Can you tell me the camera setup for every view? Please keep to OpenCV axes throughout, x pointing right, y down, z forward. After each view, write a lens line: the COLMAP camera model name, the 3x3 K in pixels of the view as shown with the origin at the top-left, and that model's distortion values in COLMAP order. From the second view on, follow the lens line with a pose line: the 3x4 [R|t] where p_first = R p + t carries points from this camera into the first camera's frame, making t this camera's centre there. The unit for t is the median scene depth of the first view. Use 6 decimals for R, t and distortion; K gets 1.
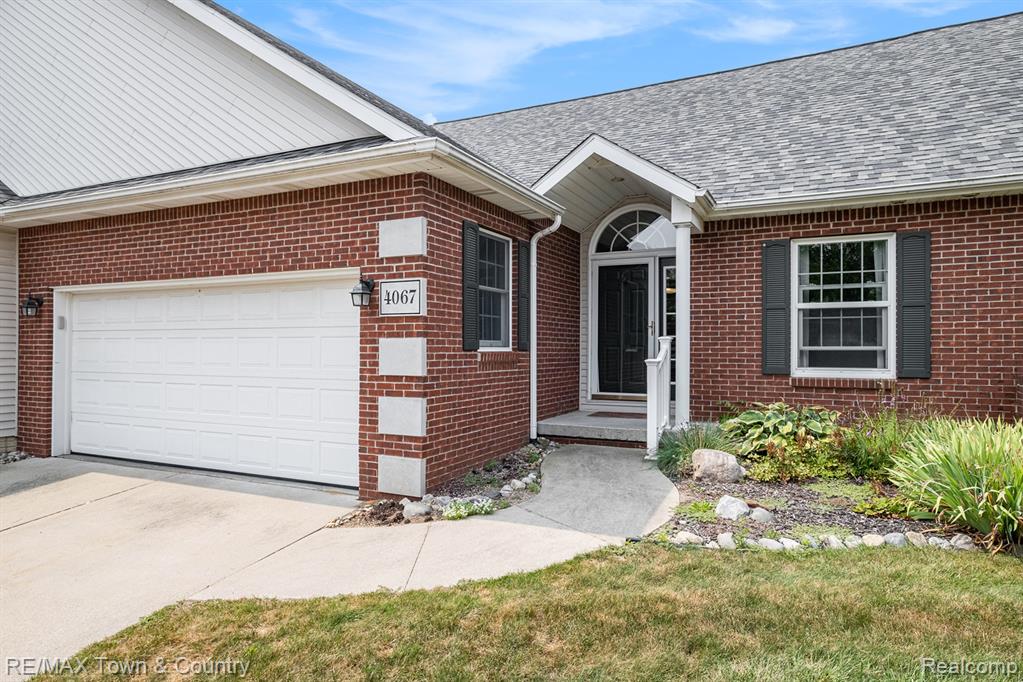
lens RADIAL K [[618.8, 0, 511.5], [0, 618.8, 341.0], [0, 0, 1]] dist [0.021864, -0.000921]
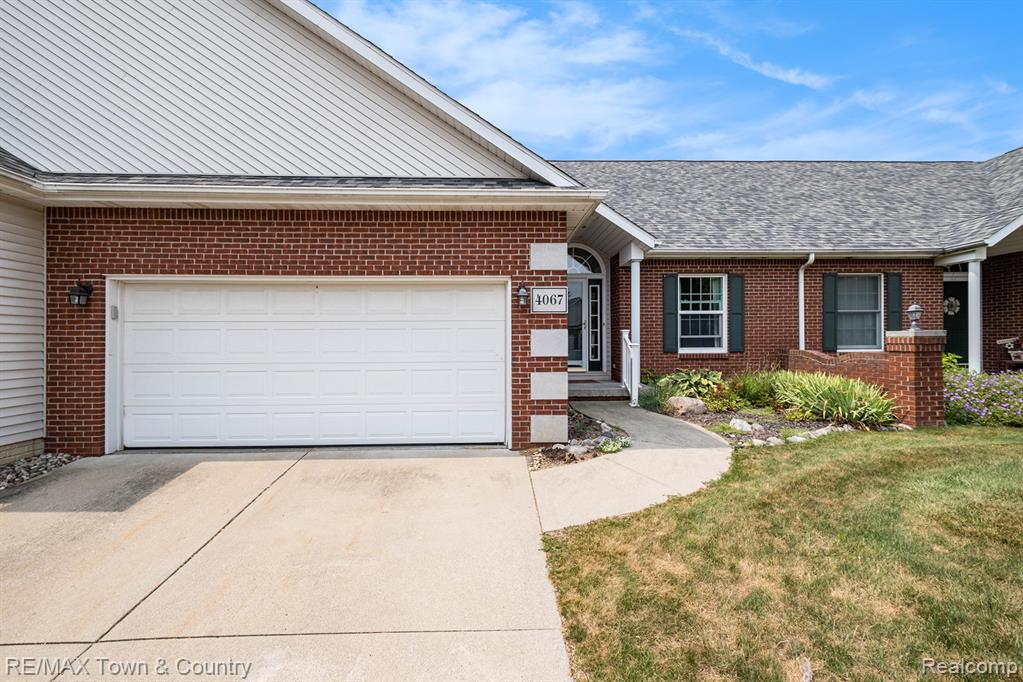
lens RADIAL K [[447.4, 0, 511.7], [0, 447.4, 337.2], [0, 0, 1]] dist [0.008329, 0.000251]
pose [[0.881498, -0.004088, 0.472170, -0.696266], [0.001339, 0.999980, 0.006158, 0.006192], [-0.472186, -0.004796, 0.881486, 0.153824]]
